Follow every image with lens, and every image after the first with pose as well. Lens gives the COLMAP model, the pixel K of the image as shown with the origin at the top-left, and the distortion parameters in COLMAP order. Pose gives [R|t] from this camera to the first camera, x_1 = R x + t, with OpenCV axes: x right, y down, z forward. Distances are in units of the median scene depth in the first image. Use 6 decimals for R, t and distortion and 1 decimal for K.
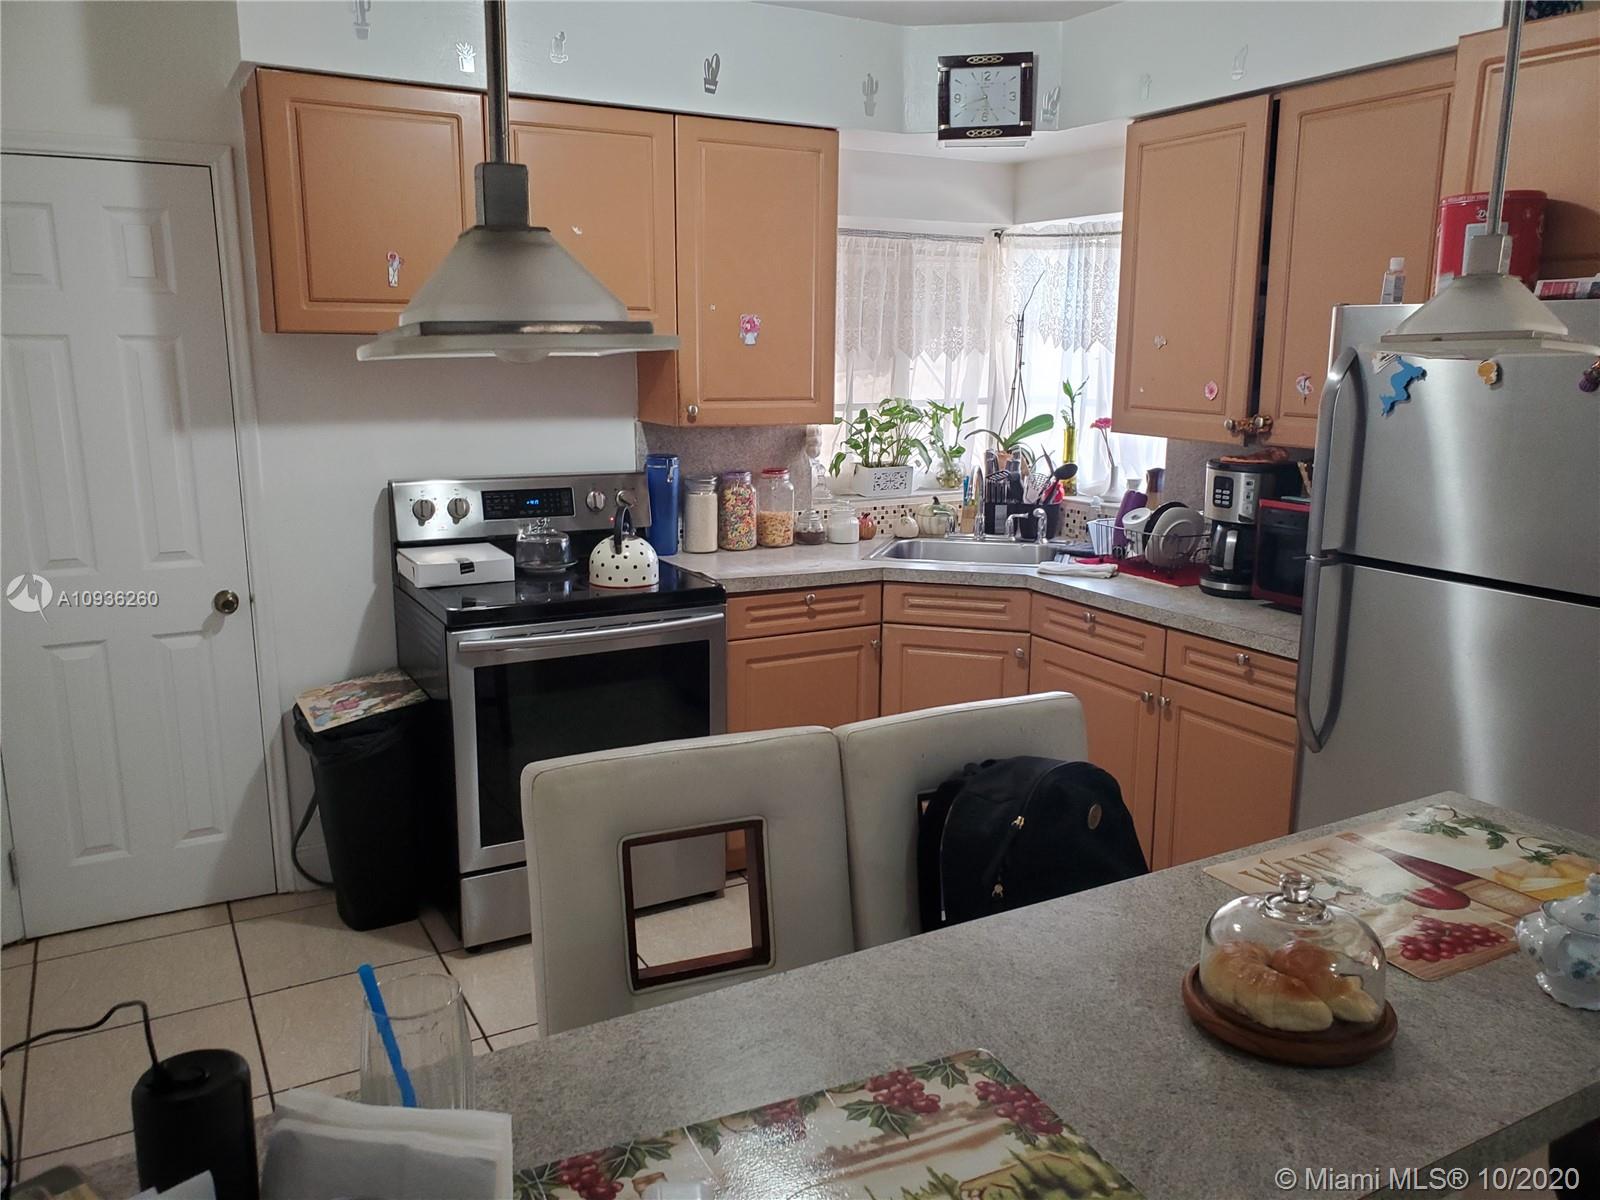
lens RADIAL K [[1247.9, 0, 802.3], [0, 1247.9, 592.2], [0, 0, 1]] dist [0.030593, 0.013324]
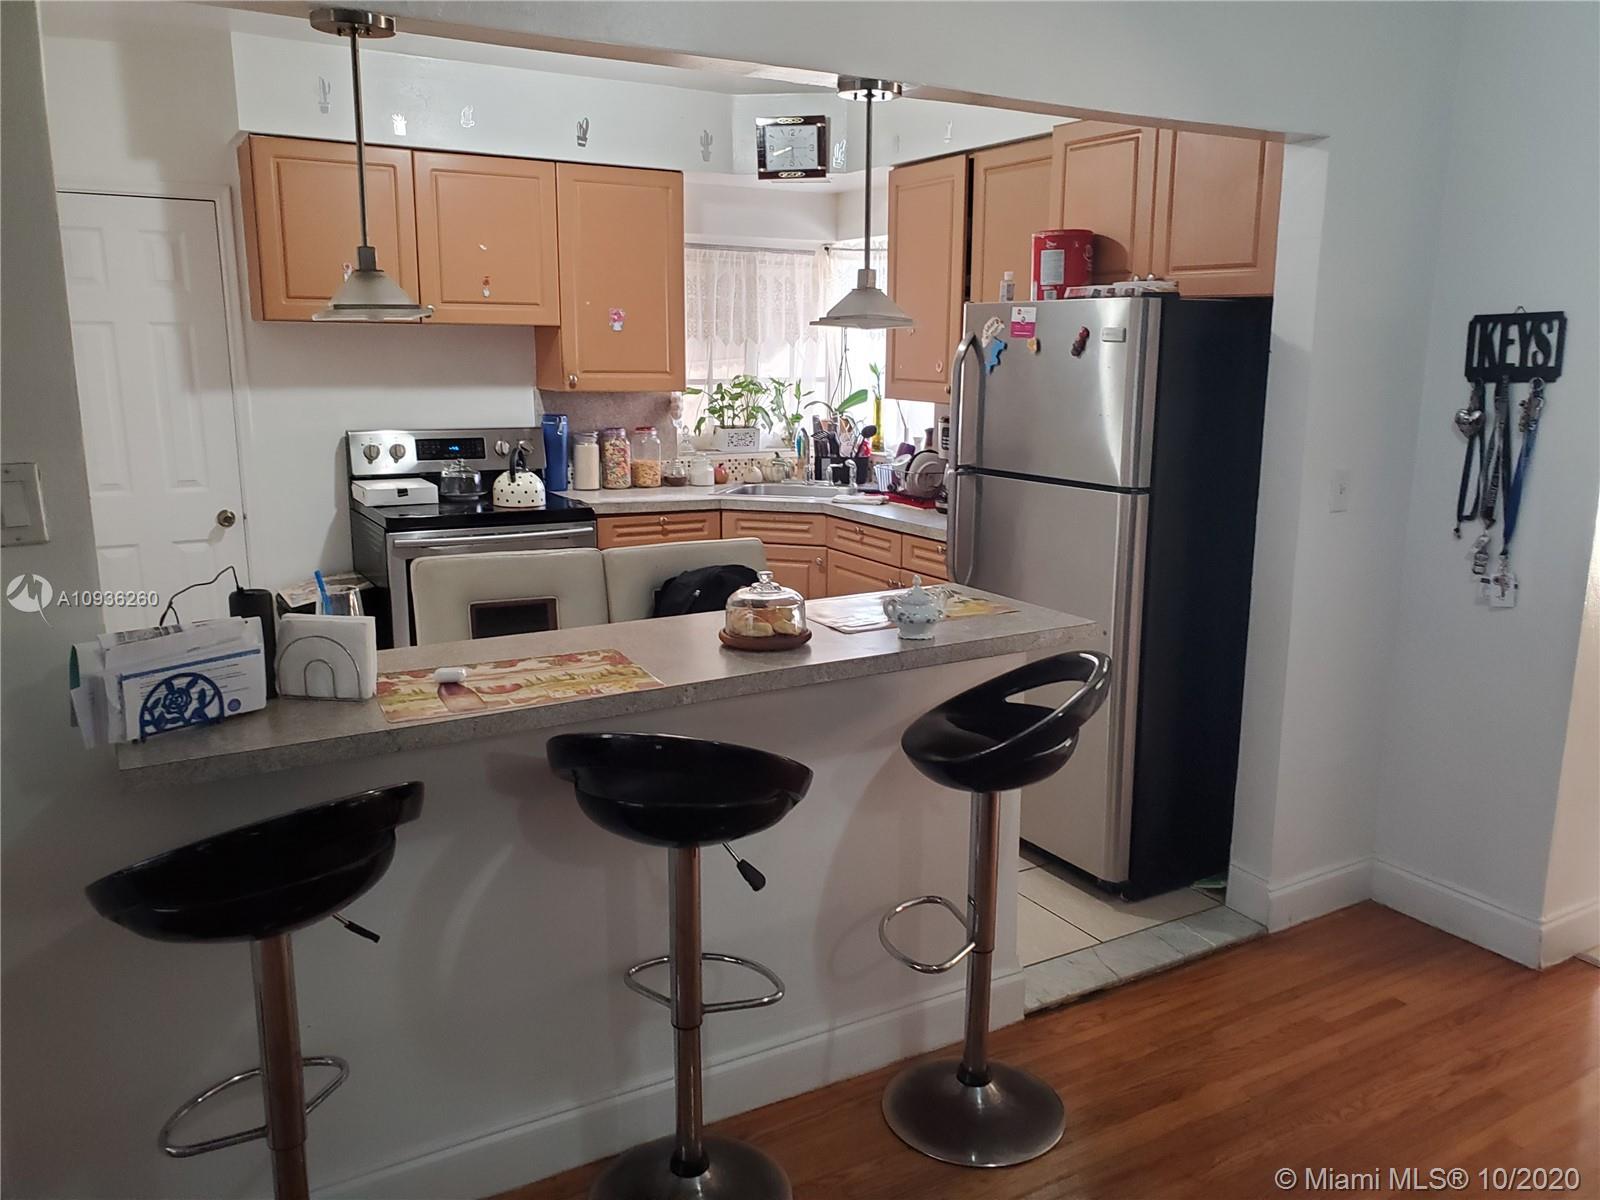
lens RADIAL K [[1247.9, 0, 796.8], [0, 1247.9, 597.0], [0, 0, 1]] dist [0.030593, 0.013324]
pose [[0.999928, -0.001147, 0.011941, 0.136714], [0.001121, 0.999997, 0.002195, 0.085719], [-0.011944, -0.002181, 0.999926, -0.351585]]
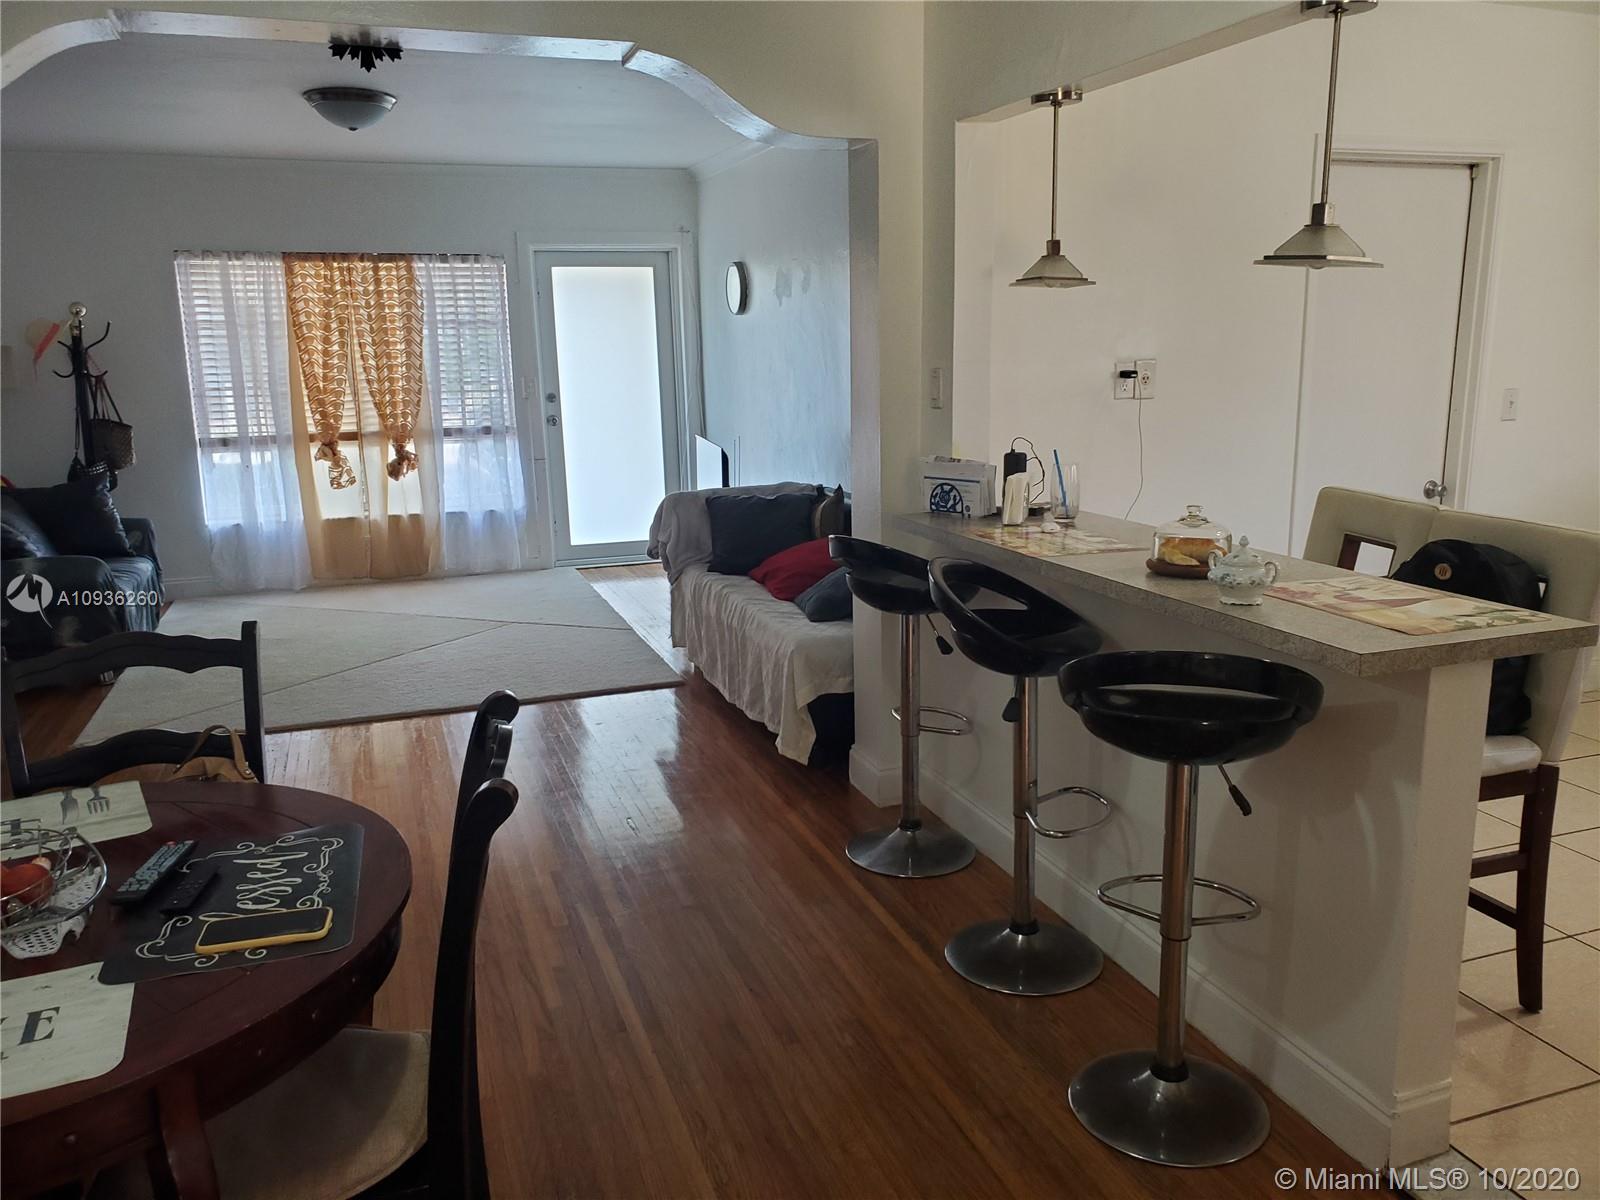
lens RADIAL K [[1247.9, 0, 803.9], [0, 1247.9, 604.2], [0, 0, 1]] dist [0.030593, 0.013324]
pose [[-0.162544, 0.212588, -0.963528, 1.886603], [-0.170971, 0.955675, 0.239698, -0.134556], [0.971776, 0.203697, -0.118993, 0.957166]]
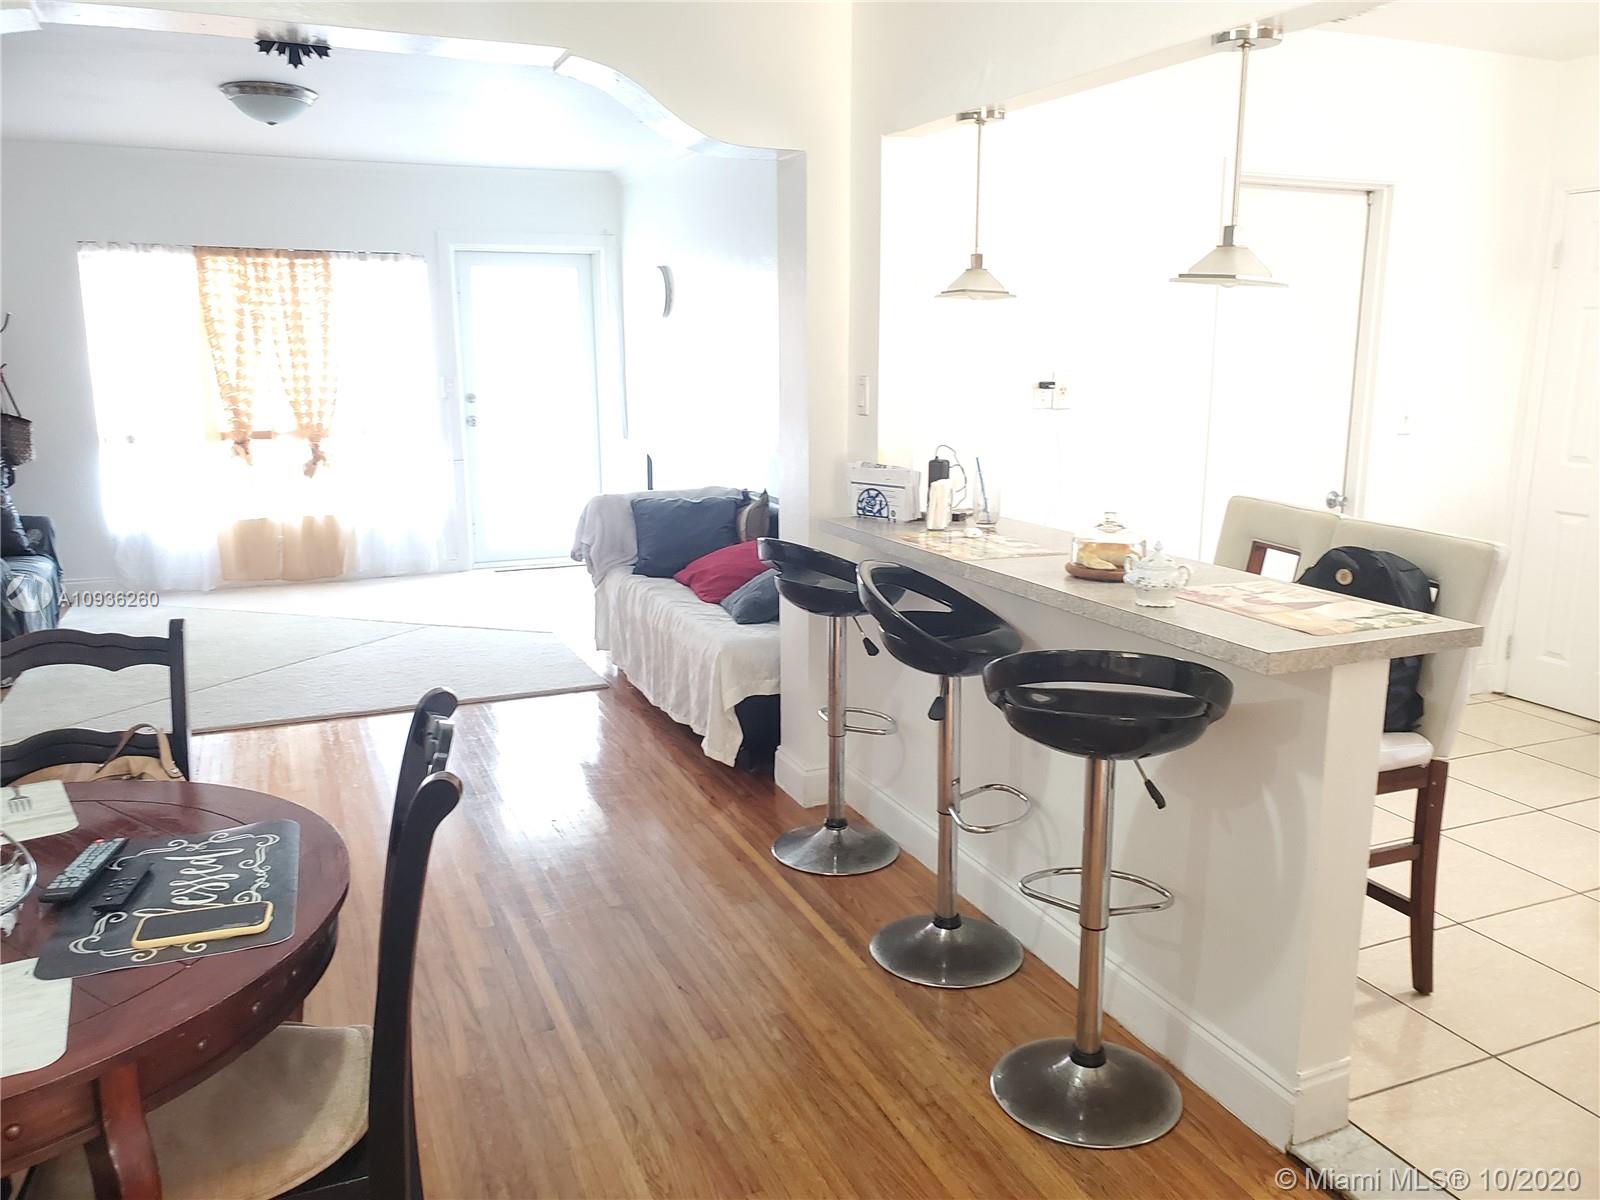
lens RADIAL K [[1247.9, 0, 800.3], [0, 1247.9, 597.6], [0, 0, 1]] dist [0.030593, 0.013324]
pose [[-0.103377, 0.202653, -0.973779, 1.923745], [-0.189975, 0.956978, 0.219324, -0.133539], [0.976331, 0.207666, -0.060430, 0.944782]]
